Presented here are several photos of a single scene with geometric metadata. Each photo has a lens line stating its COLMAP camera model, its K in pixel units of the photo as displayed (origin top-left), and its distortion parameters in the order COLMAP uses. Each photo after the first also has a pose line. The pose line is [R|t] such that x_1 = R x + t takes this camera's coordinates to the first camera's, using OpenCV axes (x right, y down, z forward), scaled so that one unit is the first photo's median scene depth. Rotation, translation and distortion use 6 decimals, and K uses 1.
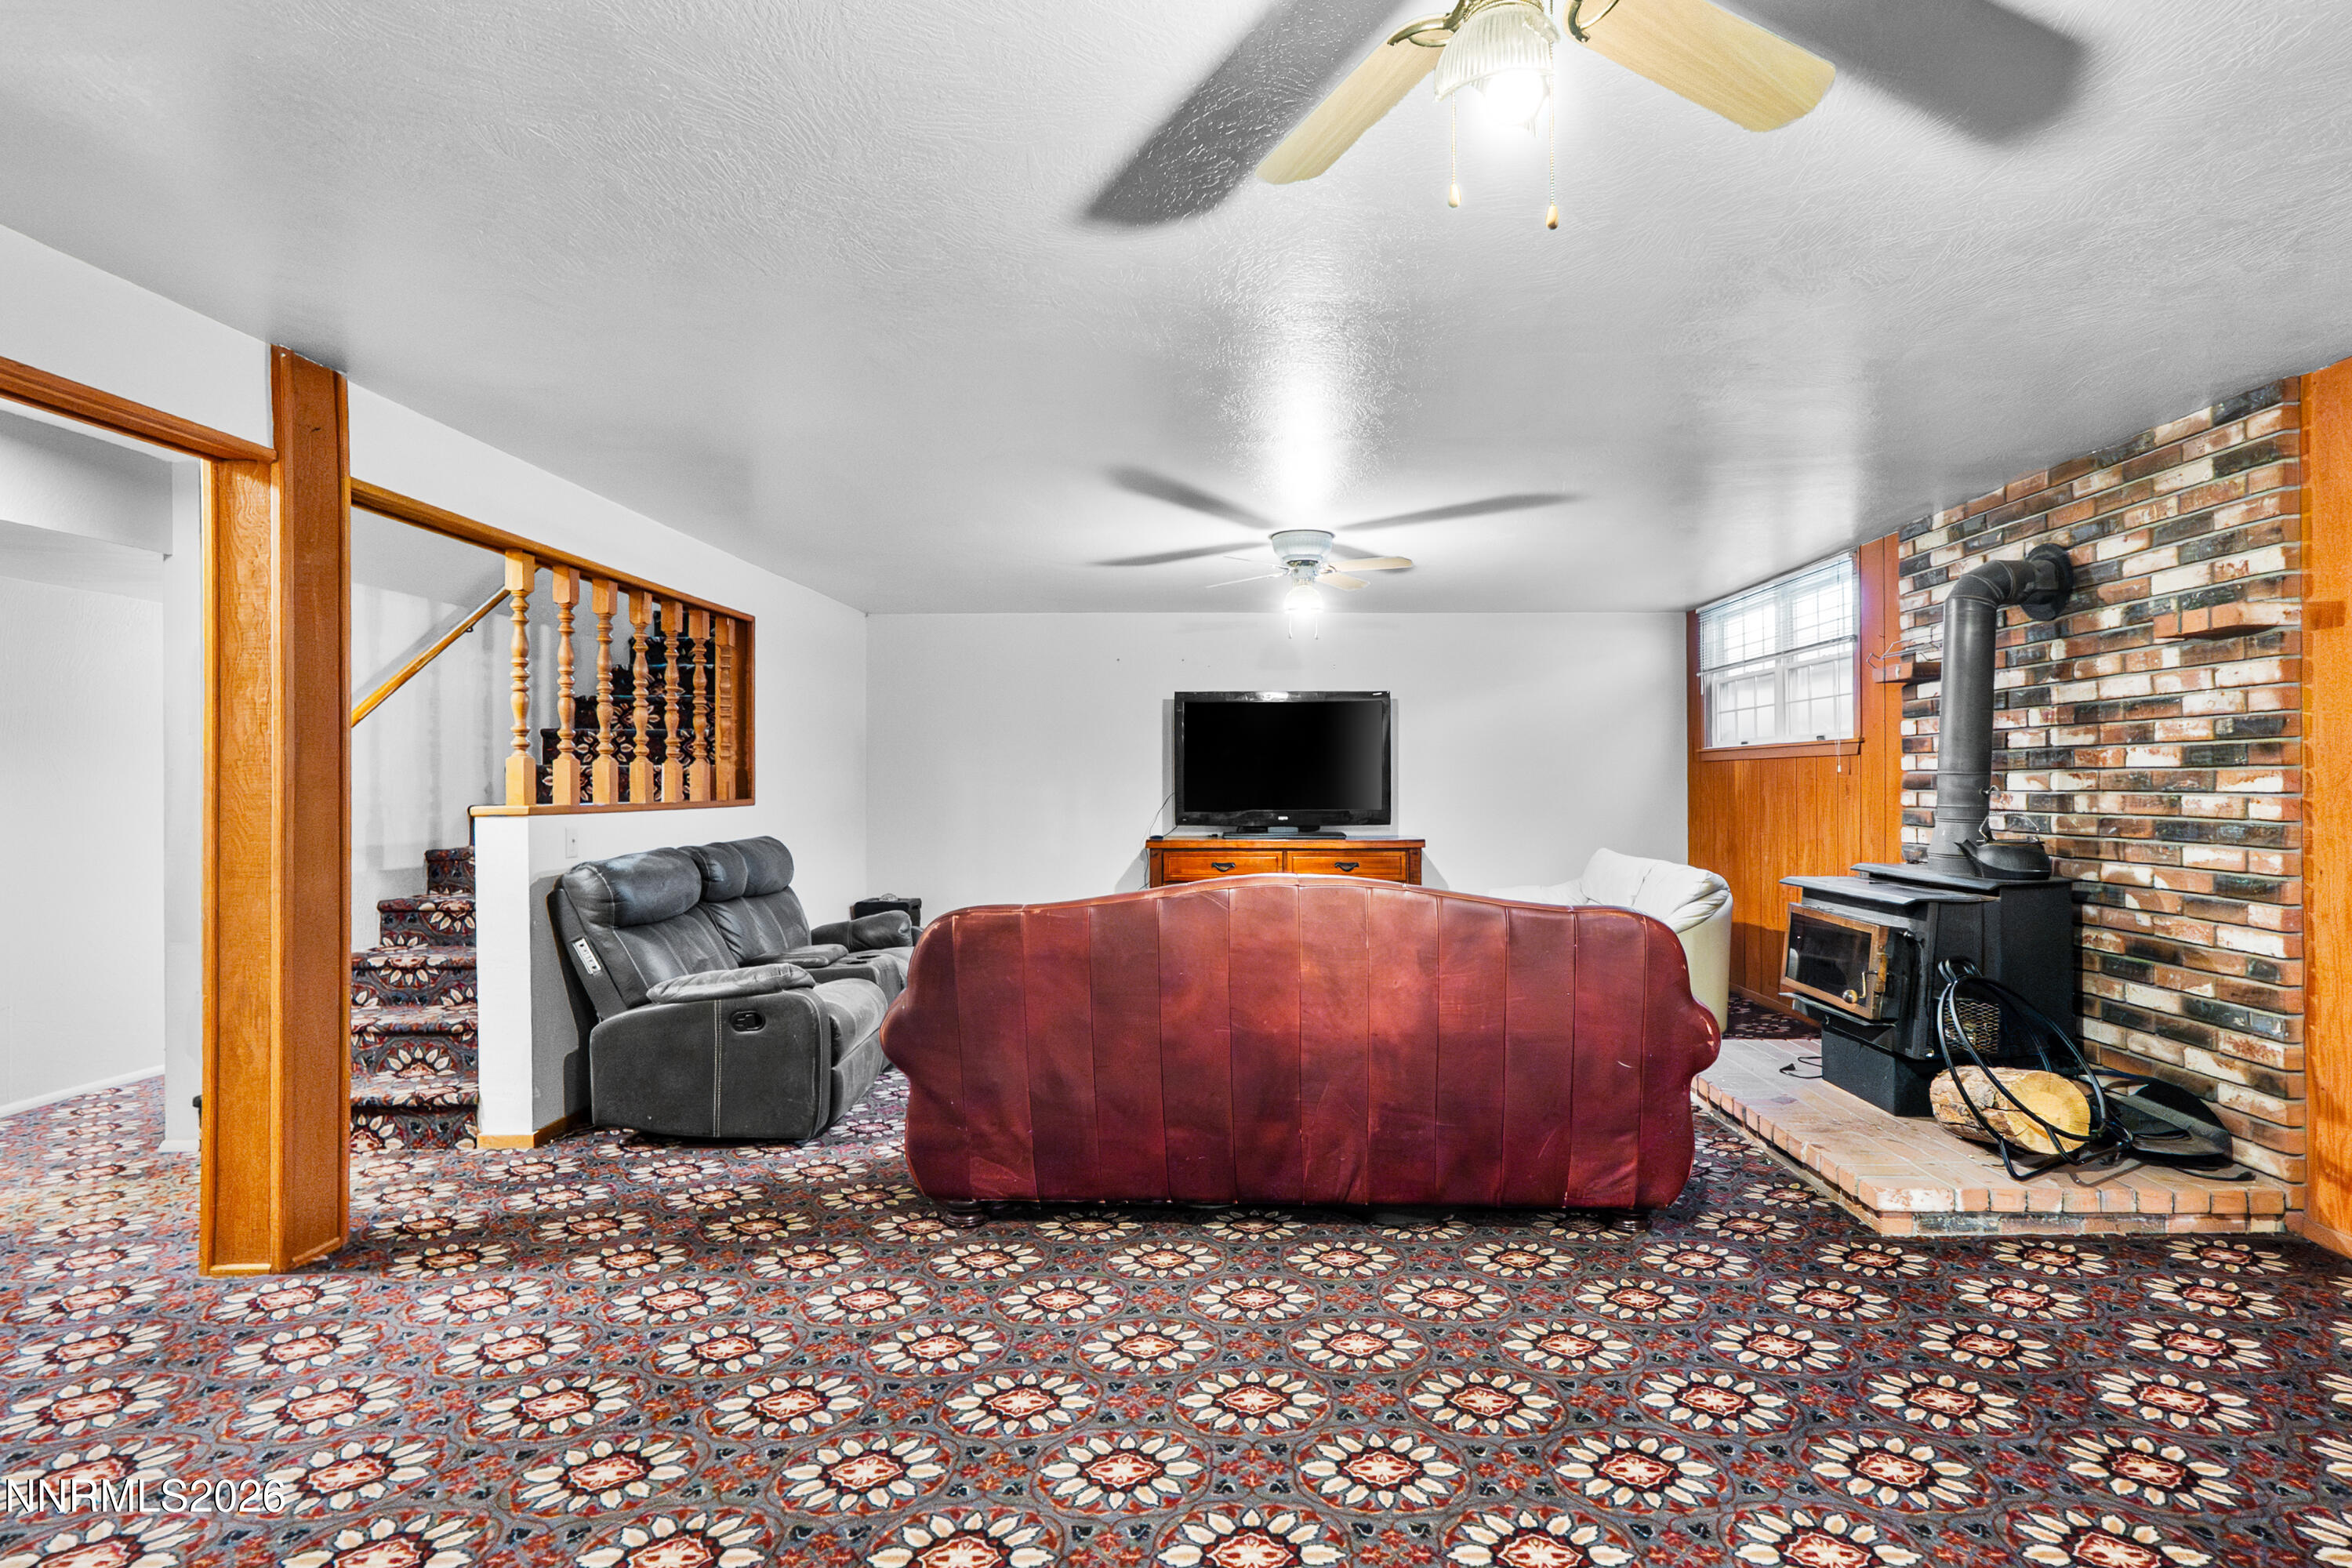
lens RADIAL K [[1225.6, 0, 1177.1], [0, 1225.6, 766.9], [0, 0, 1]] dist [0.005132, 0.001104]
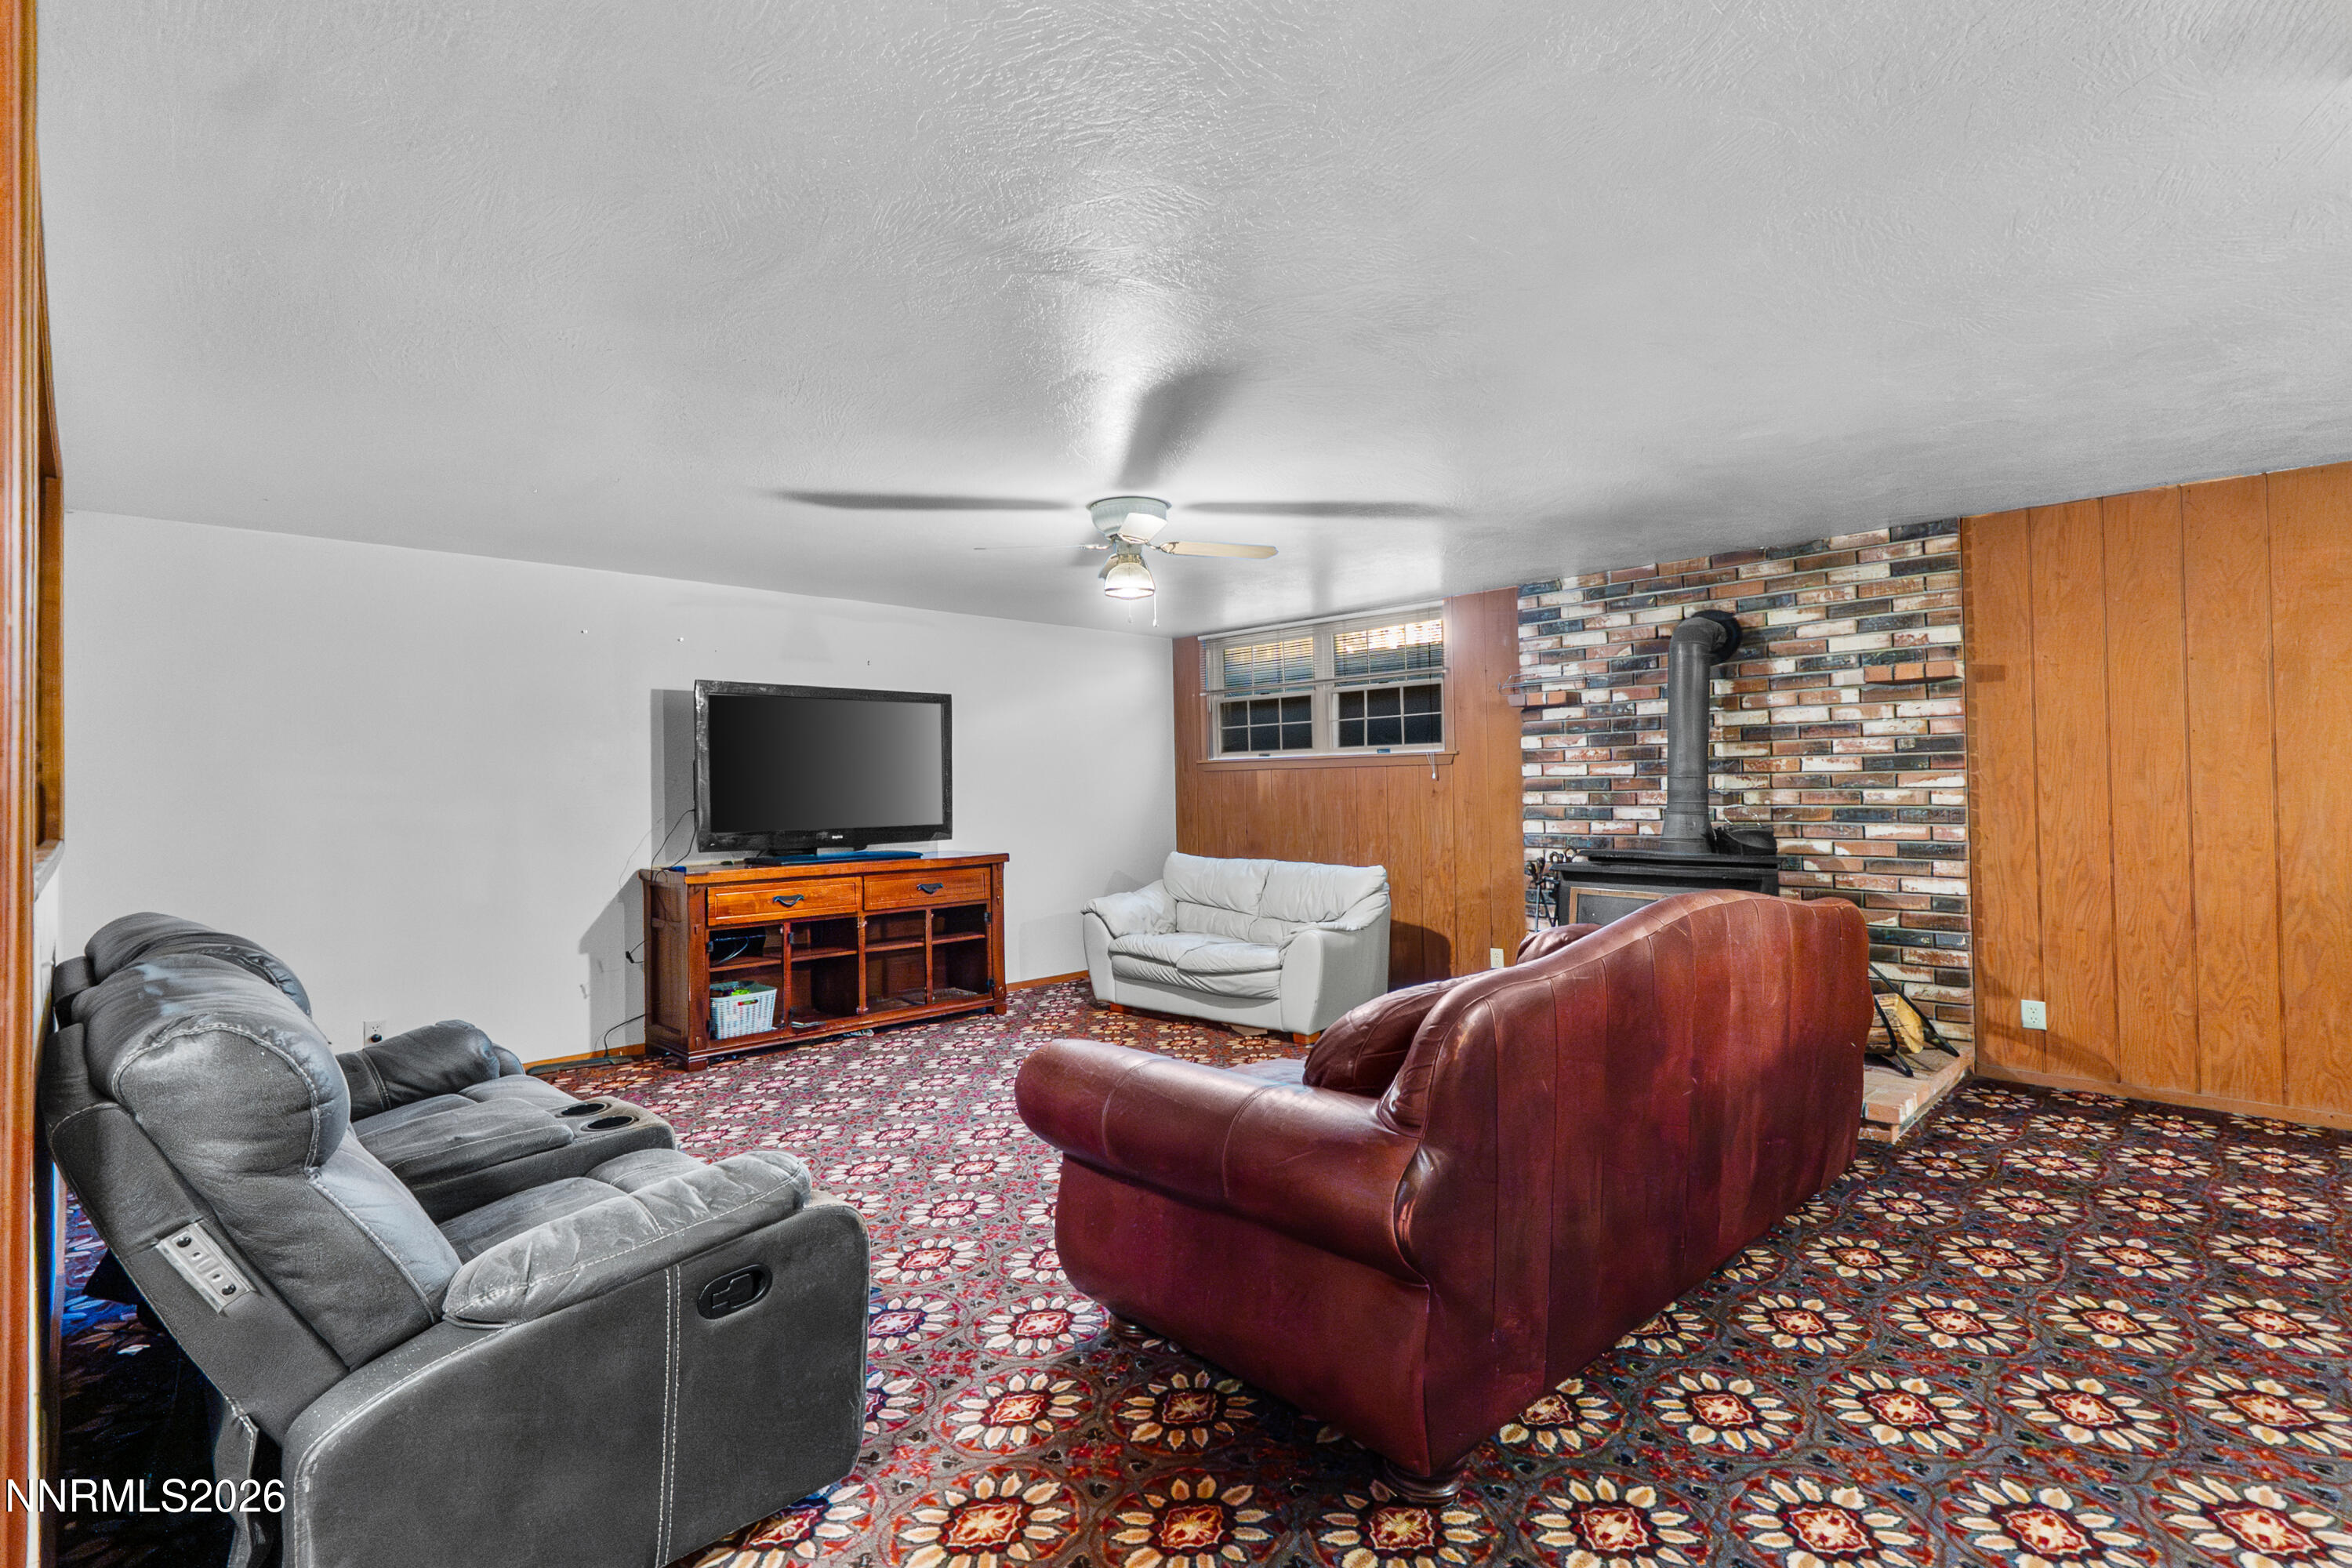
lens RADIAL K [[1080.1, 0, 1133.3], [0, 1080.1, 768.3], [0, 0, 1]] dist [0.002957, 0.000554]
pose [[0.680553, 0.005298, 0.732680, -0.721304], [0.003896, 0.999934, -0.010849, 0.007465], [-0.732688, 0.010237, 0.680487, 0.768078]]
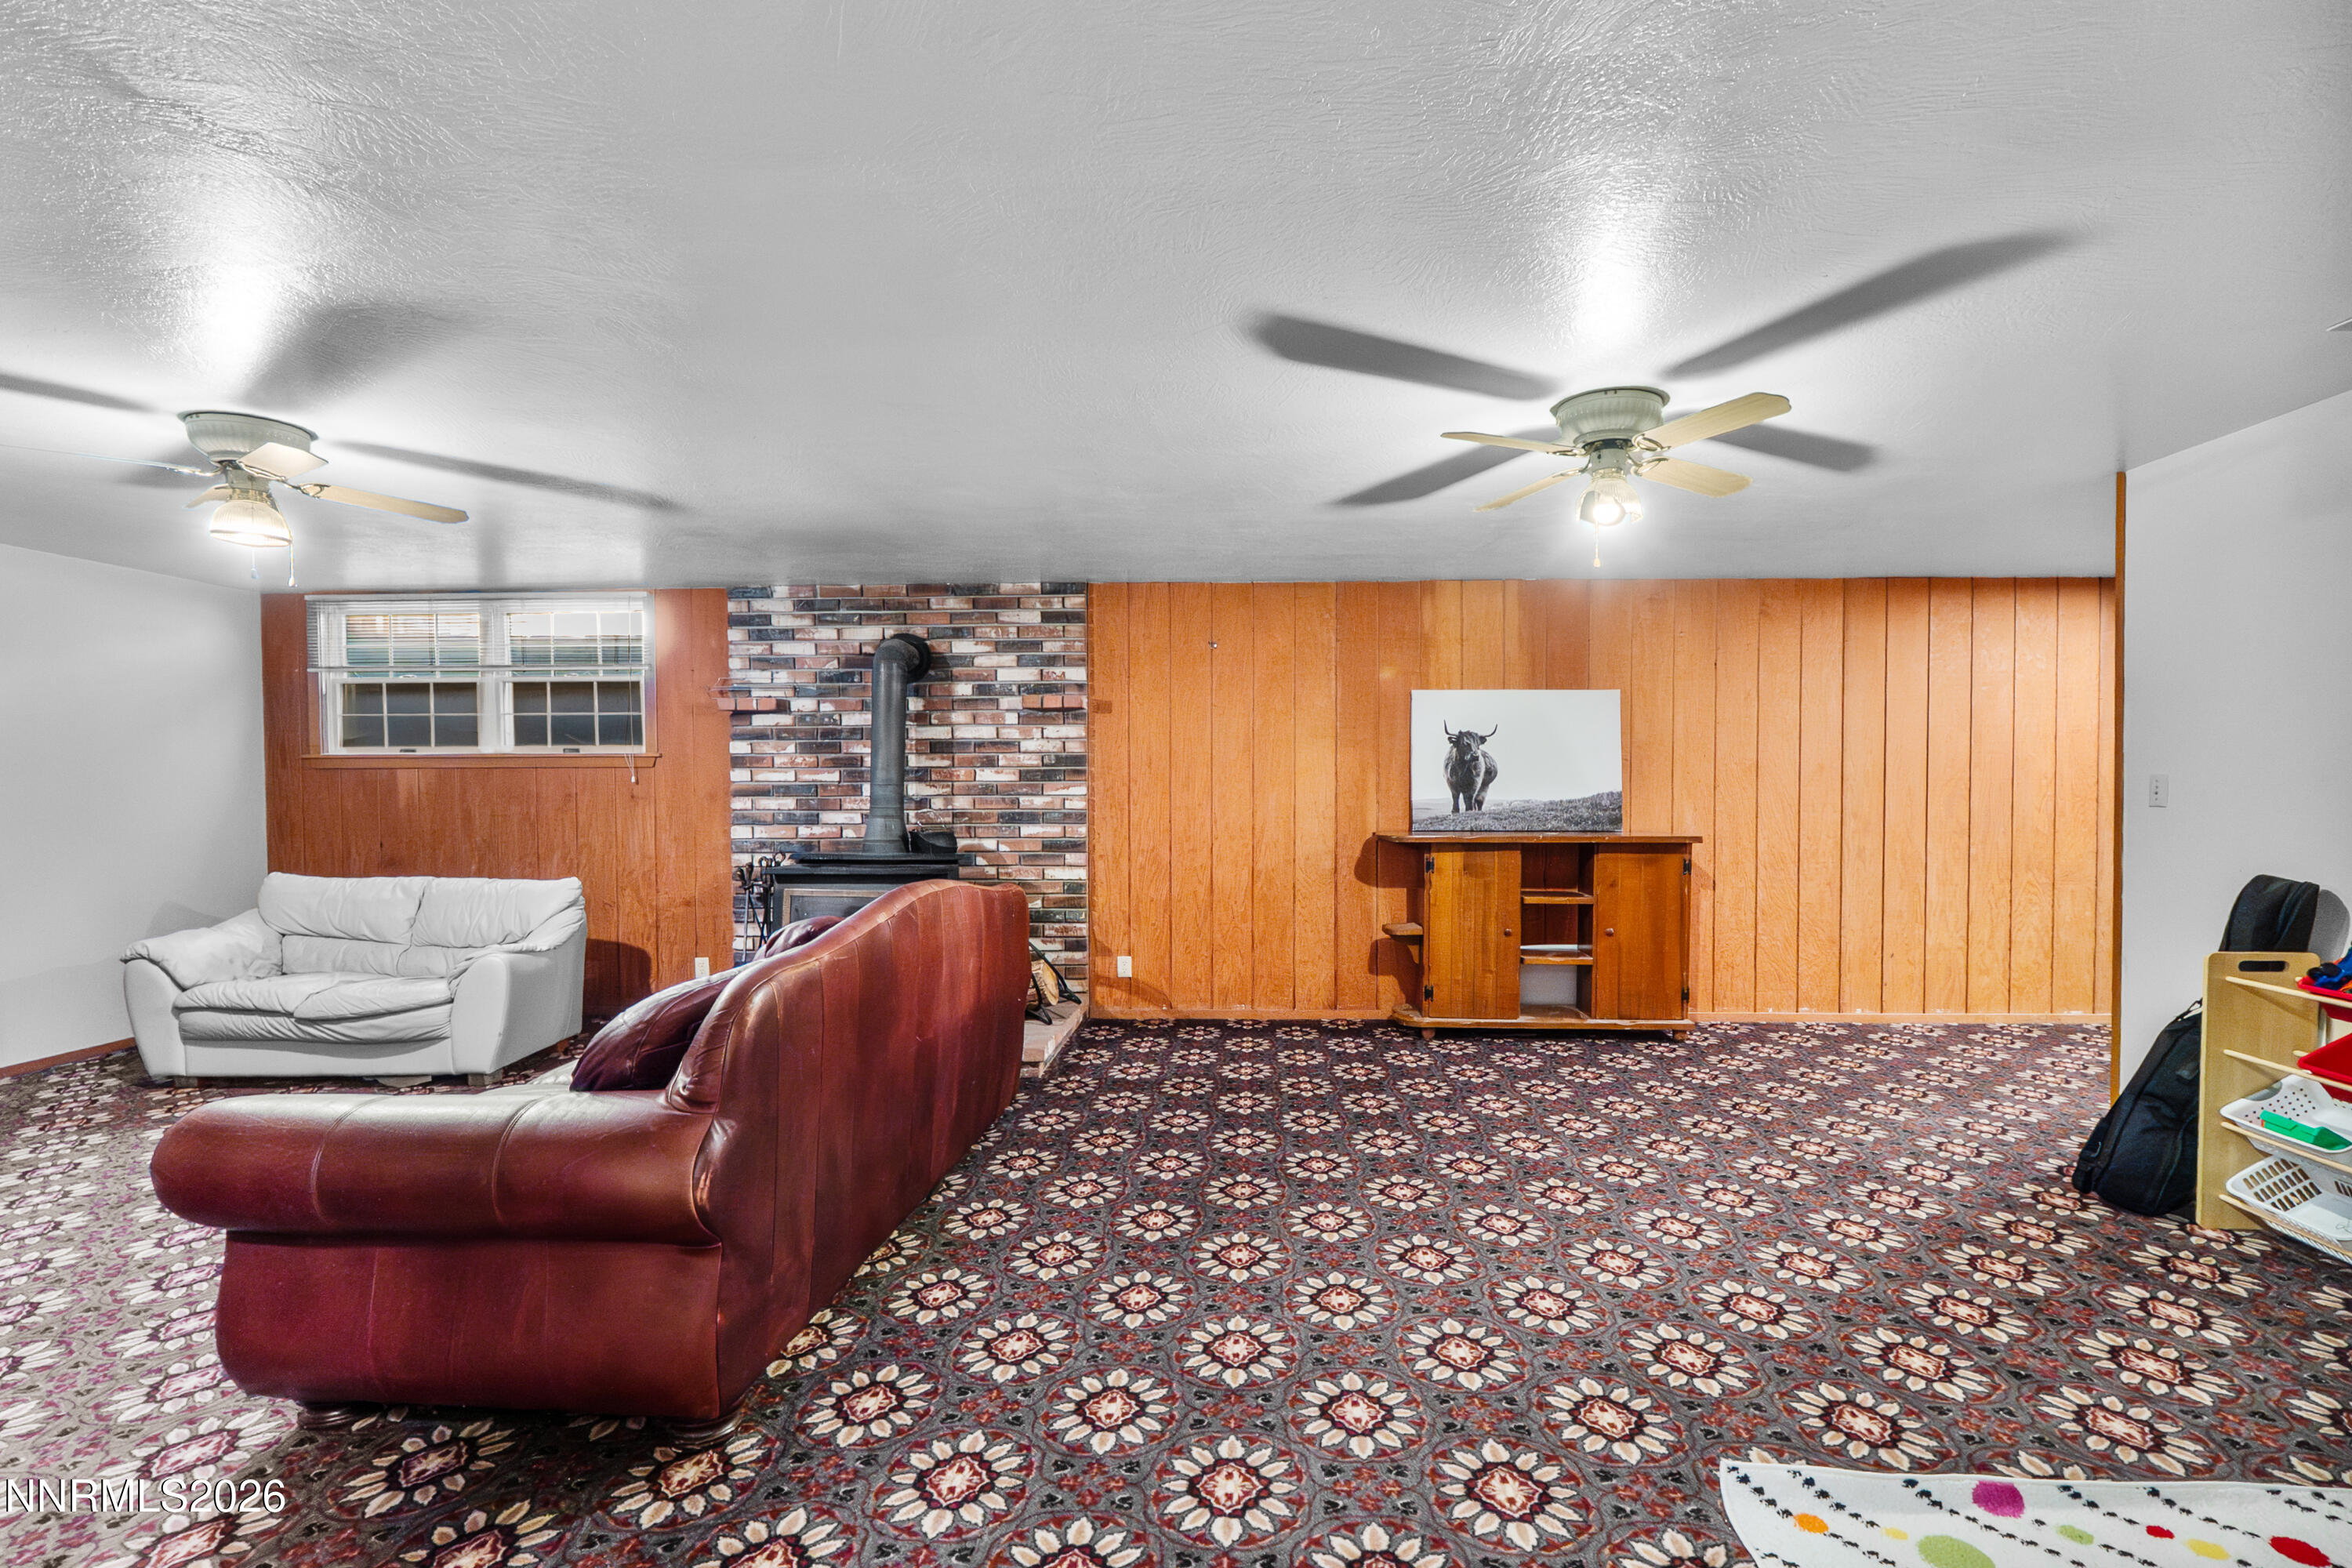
lens RADIAL K [[1162.9, 0, 1183.0], [0, 1162.9, 807.3], [0, 0, 1]] dist [0.004229, 0.000640]
pose [[-0.005114, -0.017293, 0.999837, -0.864462], [-0.009261, 0.999808, 0.017245, 0.006740], [-0.999944, -0.009171, -0.005273, 0.781320]]
